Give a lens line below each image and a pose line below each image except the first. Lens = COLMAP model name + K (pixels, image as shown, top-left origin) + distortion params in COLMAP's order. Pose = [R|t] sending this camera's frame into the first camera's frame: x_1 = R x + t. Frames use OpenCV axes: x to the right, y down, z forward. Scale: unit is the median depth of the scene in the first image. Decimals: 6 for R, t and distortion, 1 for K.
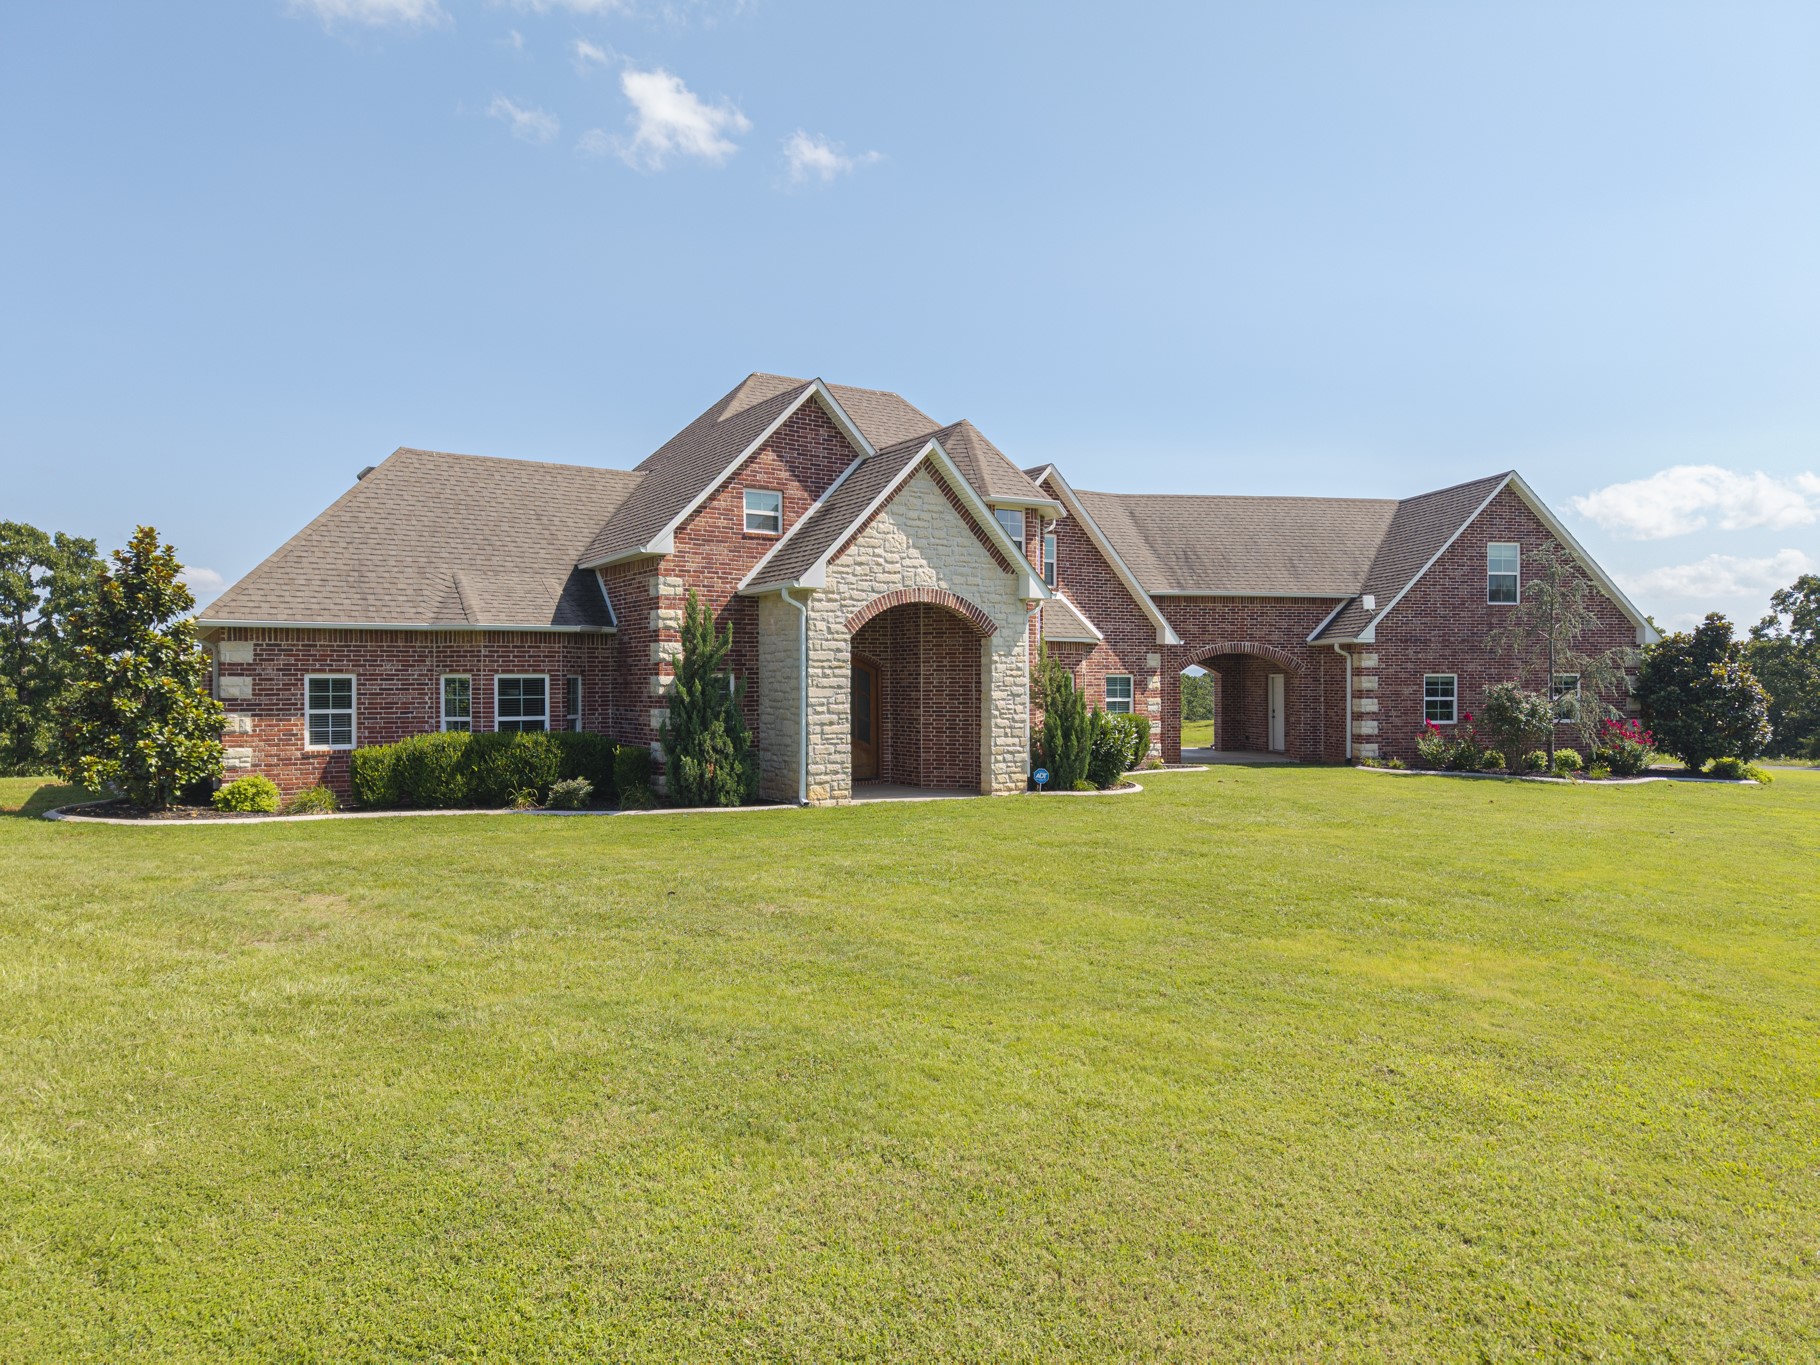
lens RADIAL K [[1249.9, 0, 942.2], [0, 1249.9, 681.9], [0, 0, 1]] dist [0.096611, -0.158325]
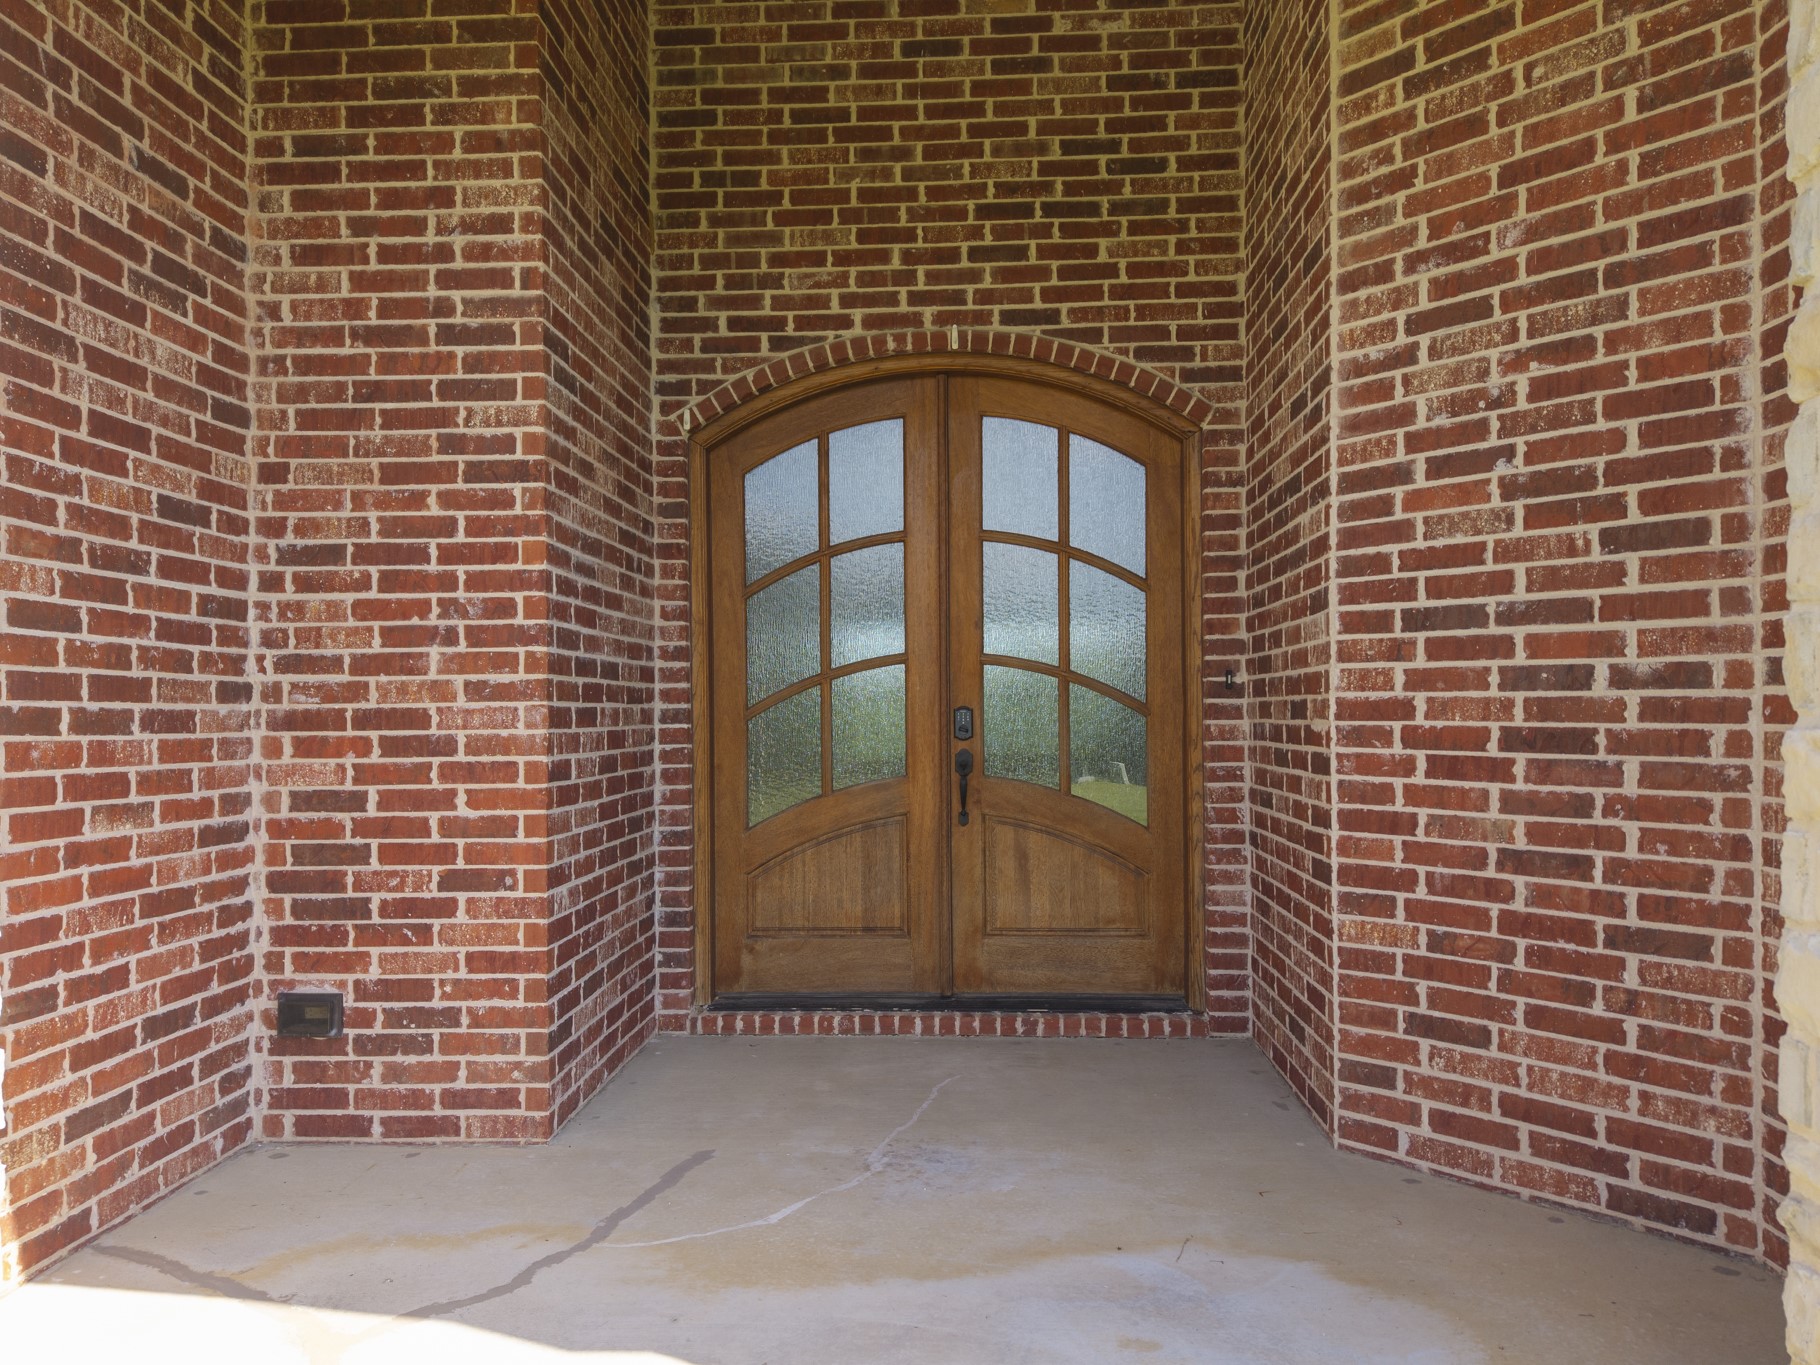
lens RADIAL K [[1296.3, 0, 883.5], [0, 1296.3, 730.8], [0, 0, 1]] dist [-0.003011, -0.008731]
pose [[0.796913, 0.004812, -0.604076, 0.035166], [0.002945, 0.999925, 0.011849, 0.036290], [0.604088, -0.011222, 0.796839, 0.901898]]
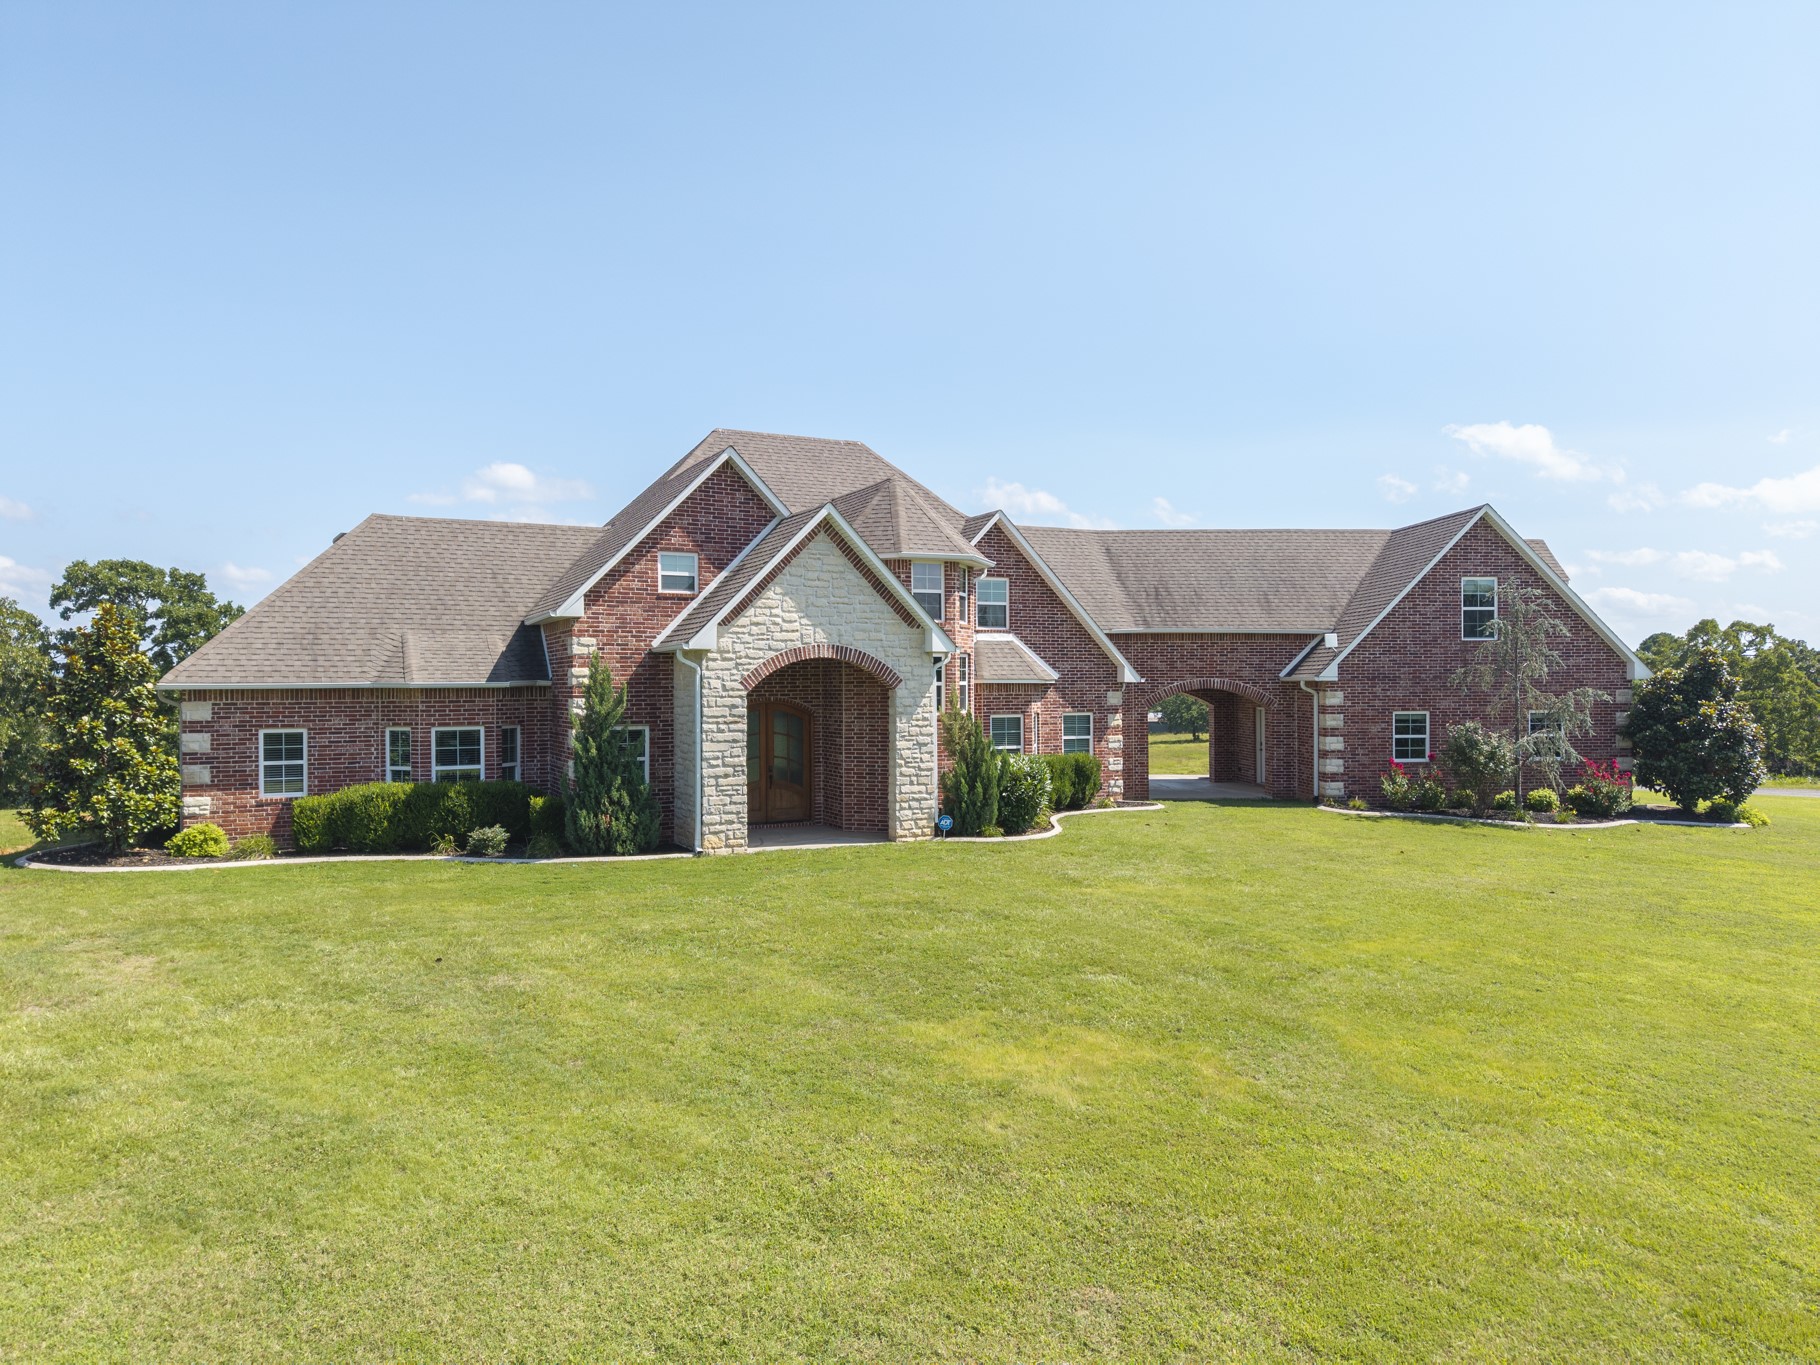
lens RADIAL K [[1240.3, 0, 932.4], [0, 1240.3, 681.6], [0, 0, 1]] dist [0.095786, -0.152466]
pose [[0.993139, -0.002225, -0.116923, 0.190410], [0.002303, 0.999997, 0.000529, -0.042860], [0.116921, -0.000795, 0.993141, -0.021633]]
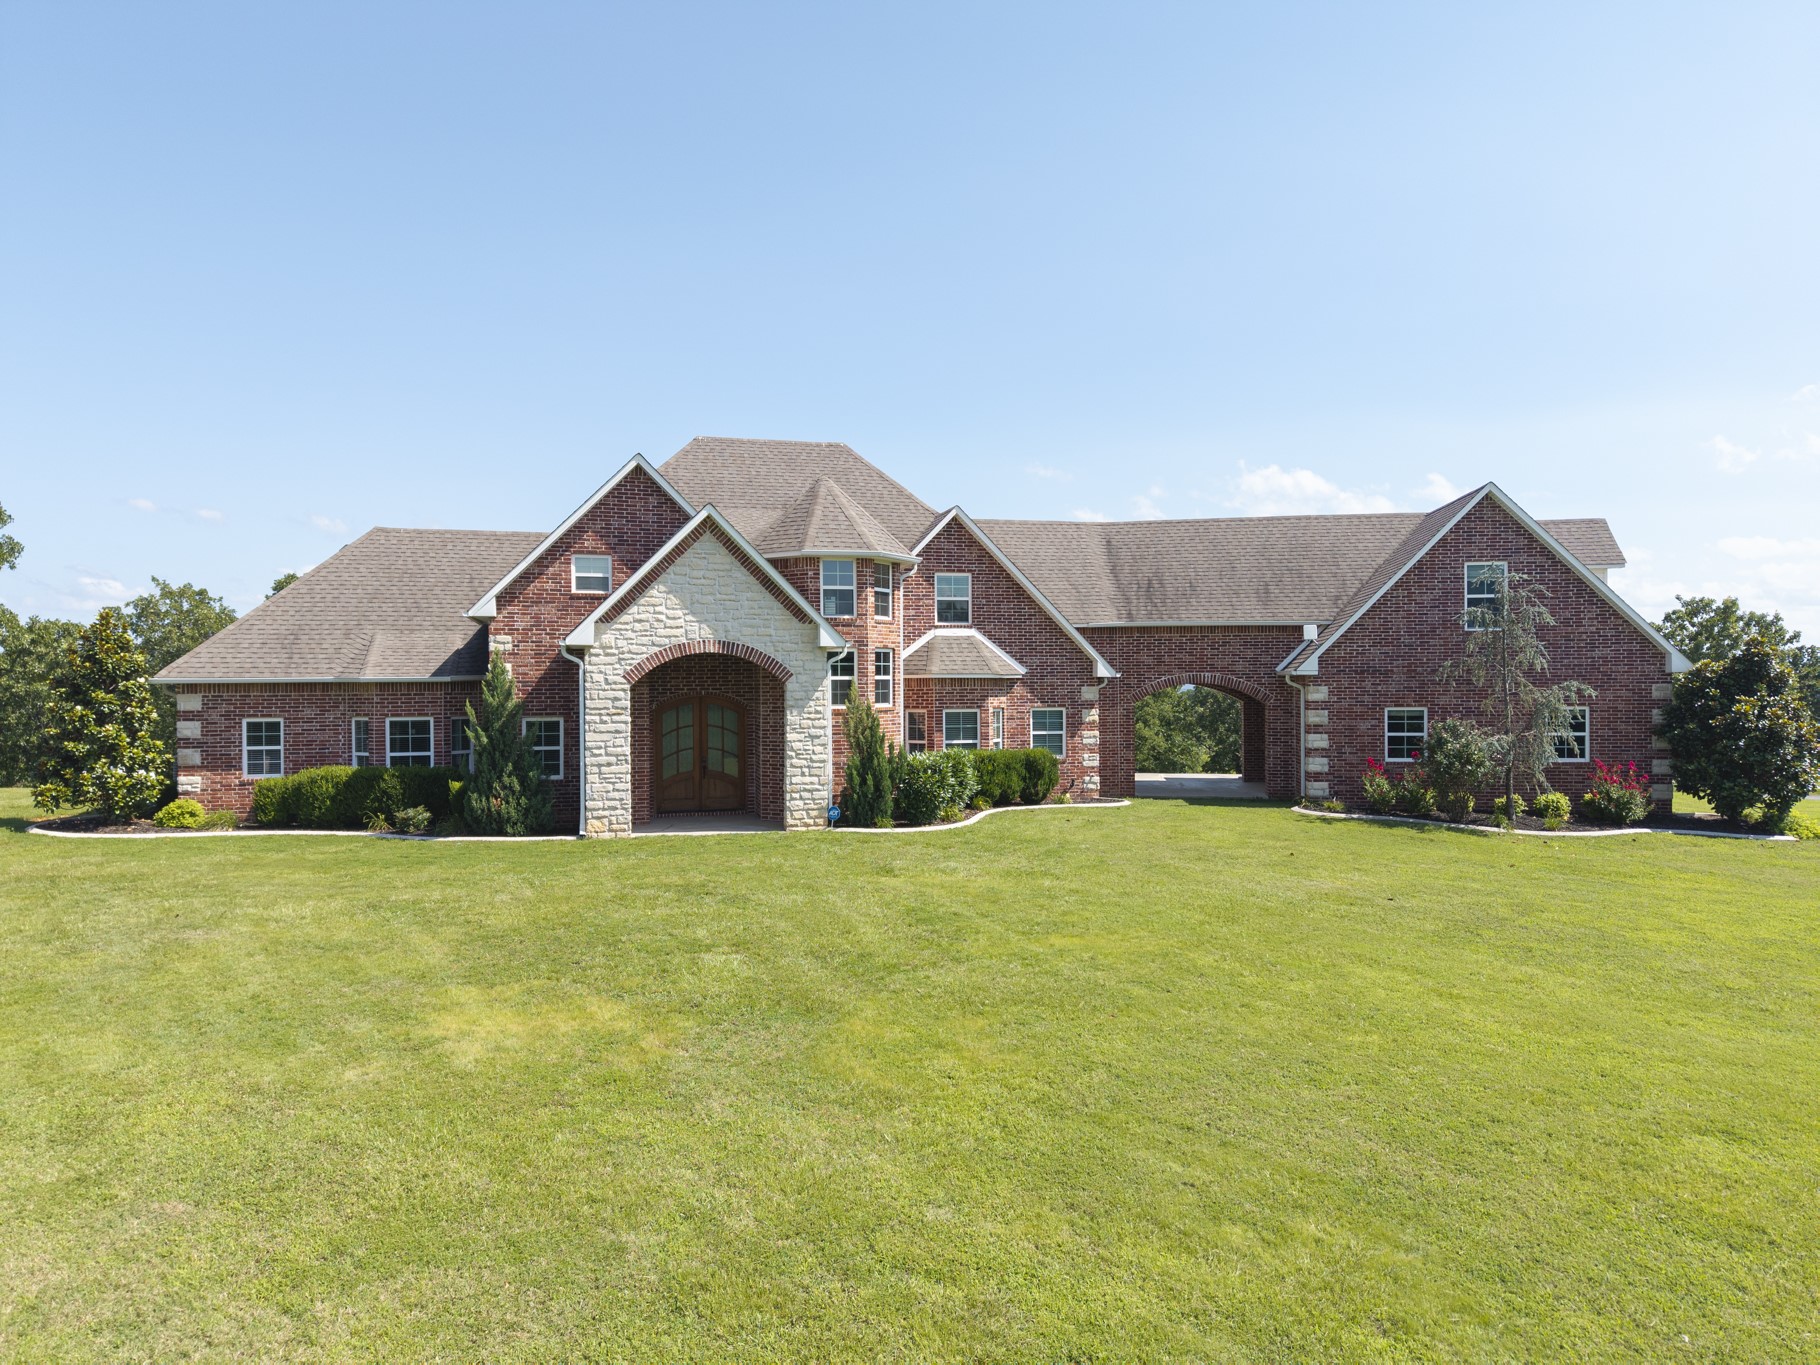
lens RADIAL K [[1239.1, 0, 922.3], [0, 1239.1, 681.4], [0, 0, 1]] dist [0.080411, -0.122618]
pose [[0.944370, -0.003602, -0.328865, 0.499879], [0.003861, 0.999993, 0.000132, -0.037070], [0.328863, -0.001394, 0.944377, 0.034345]]
